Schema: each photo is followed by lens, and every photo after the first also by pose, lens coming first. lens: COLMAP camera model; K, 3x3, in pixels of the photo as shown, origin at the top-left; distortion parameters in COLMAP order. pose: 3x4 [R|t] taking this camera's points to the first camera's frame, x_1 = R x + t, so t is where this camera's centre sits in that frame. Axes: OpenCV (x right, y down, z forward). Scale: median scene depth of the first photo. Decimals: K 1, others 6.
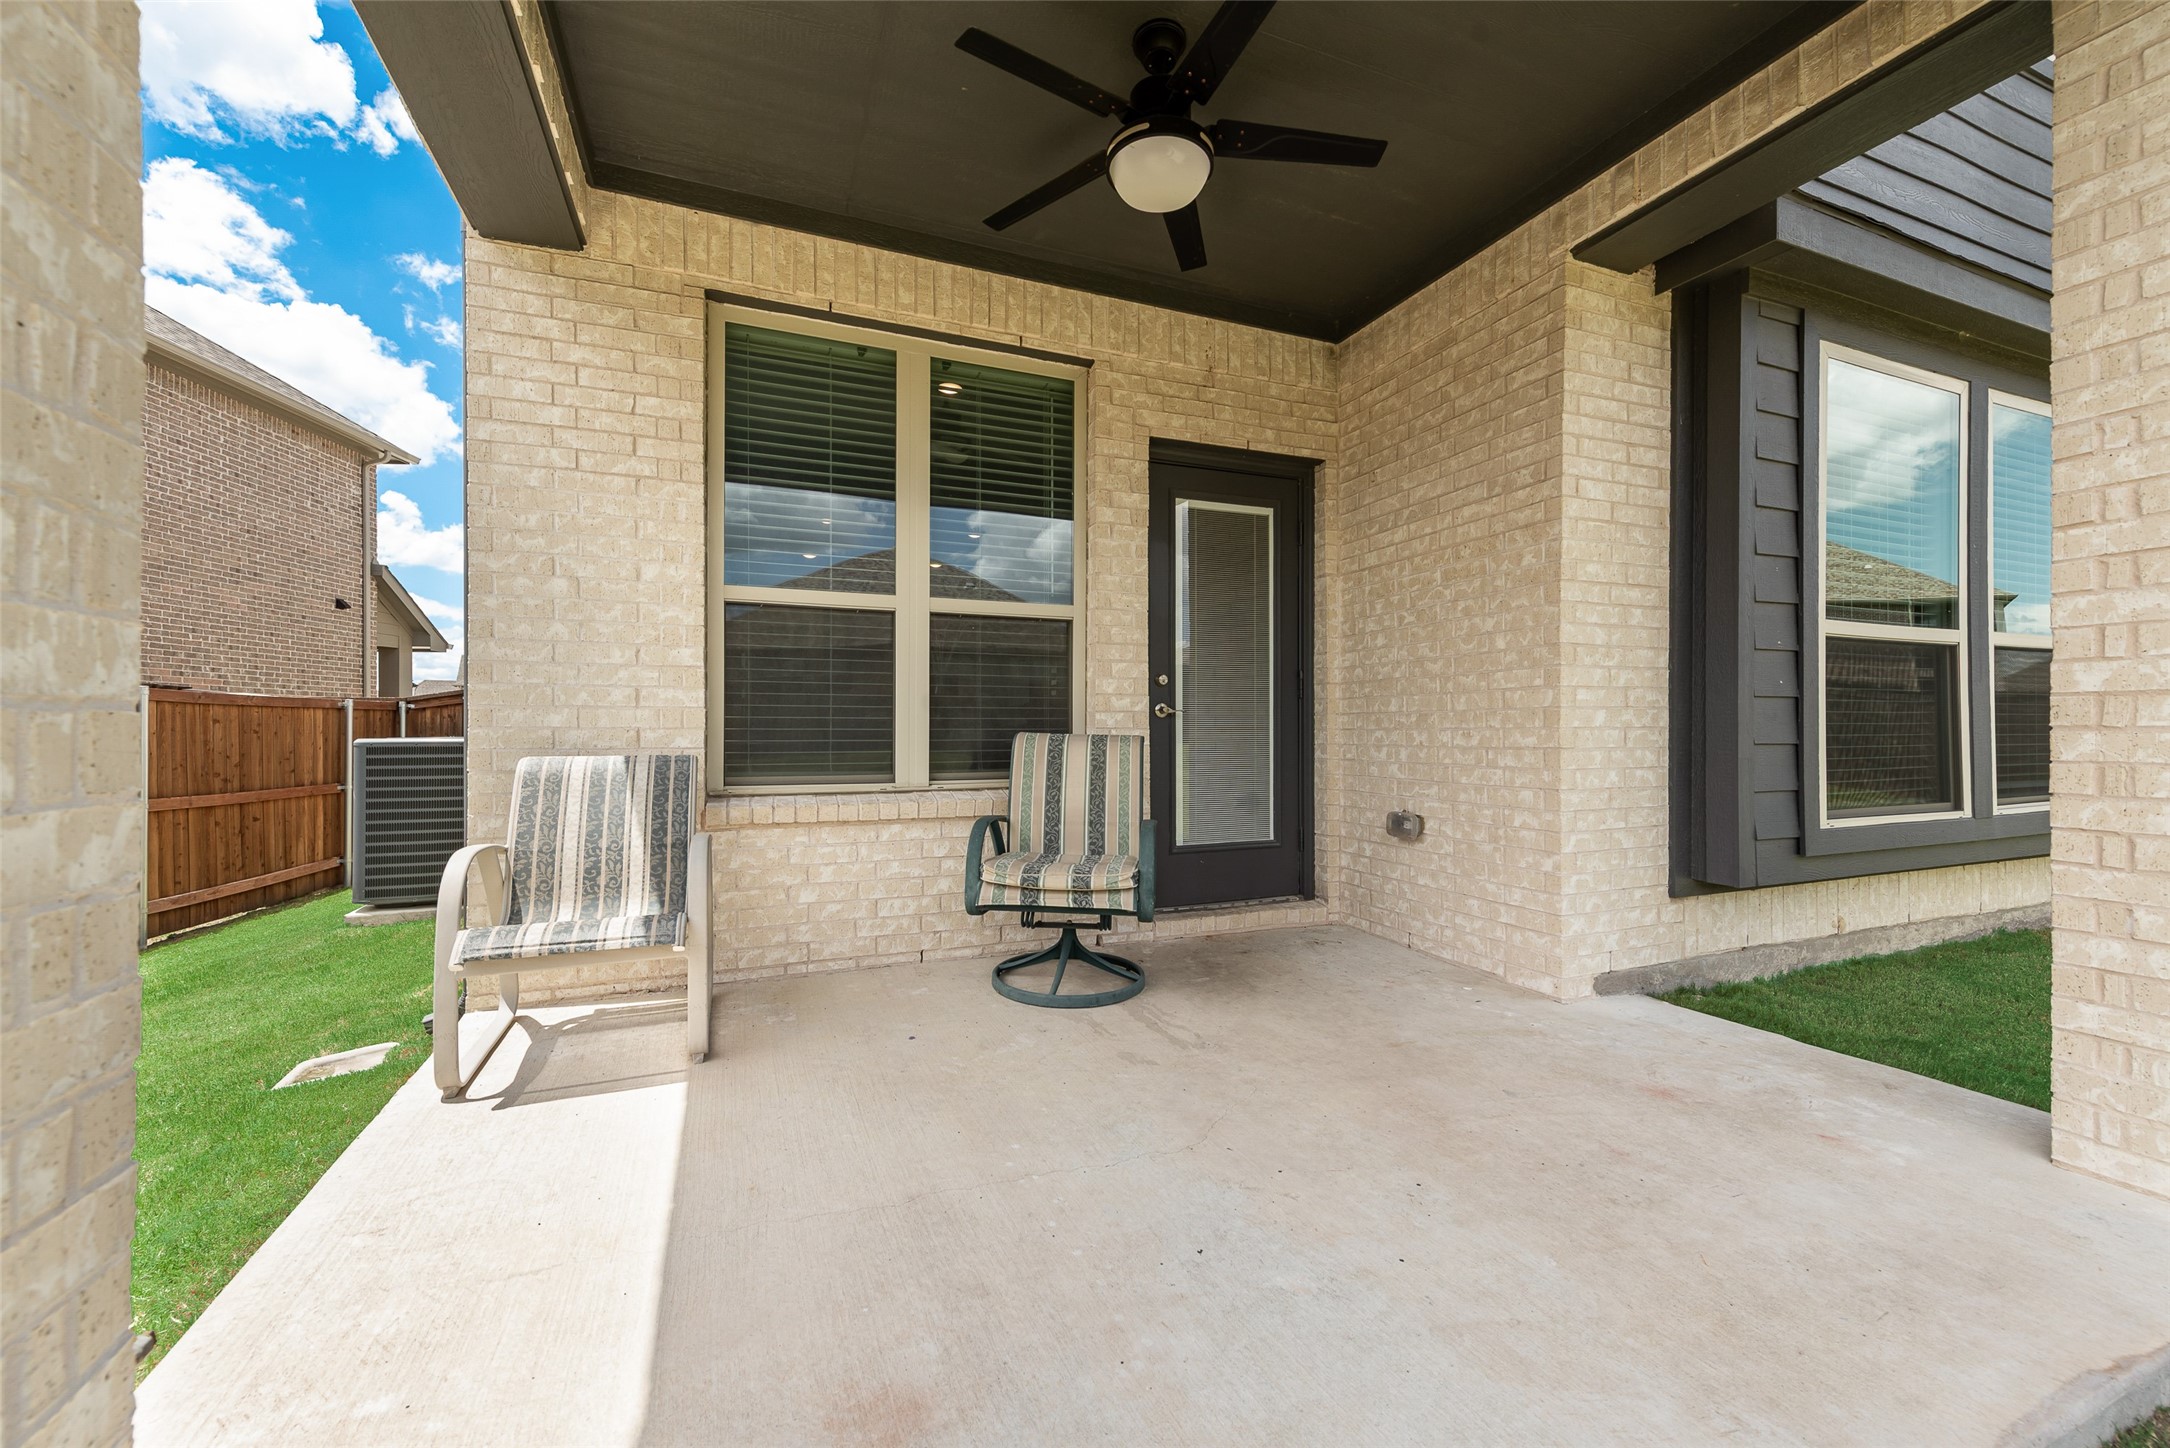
lens RADIAL K [[841.6, 0, 1085.8], [0, 841.6, 725.3], [0, 0, 1]] dist [0.009568, 0.000109]
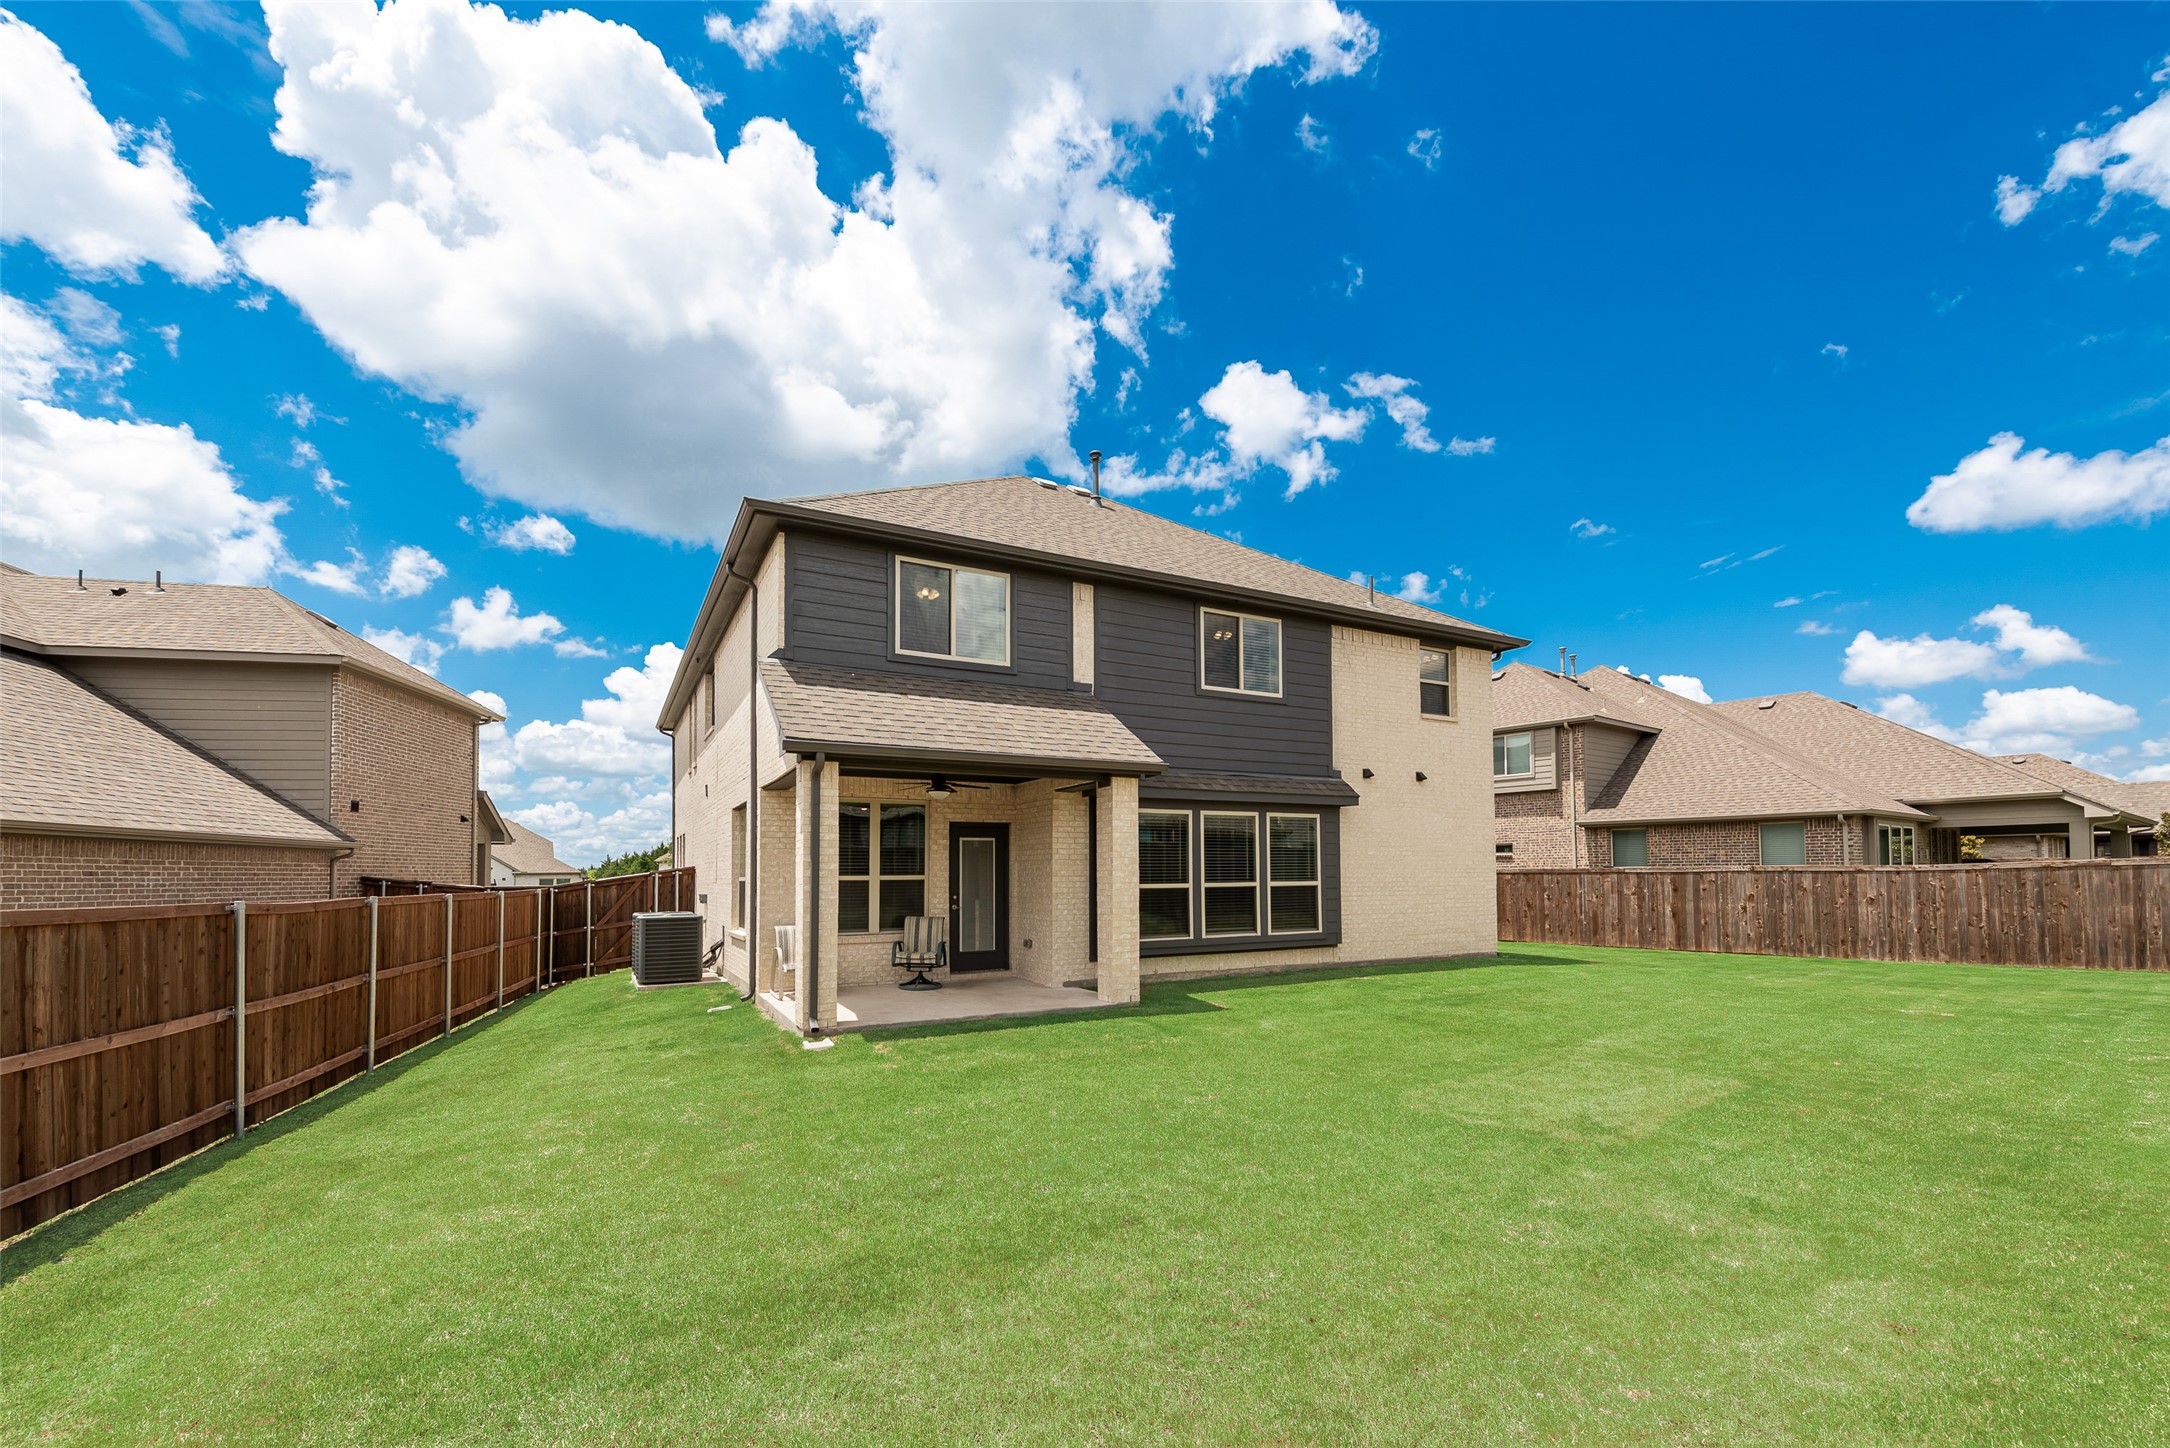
lens RADIAL K [[841.6, 0, 1093.4], [0, 841.6, 854.3], [0, 0, 1]] dist [0.009568, 0.000109]
pose [[0.992464, 0.002555, 0.122506, 0.243911], [0.000265, 0.999736, -0.022991, -0.159627], [-0.122533, 0.022850, 0.992201, -2.394705]]
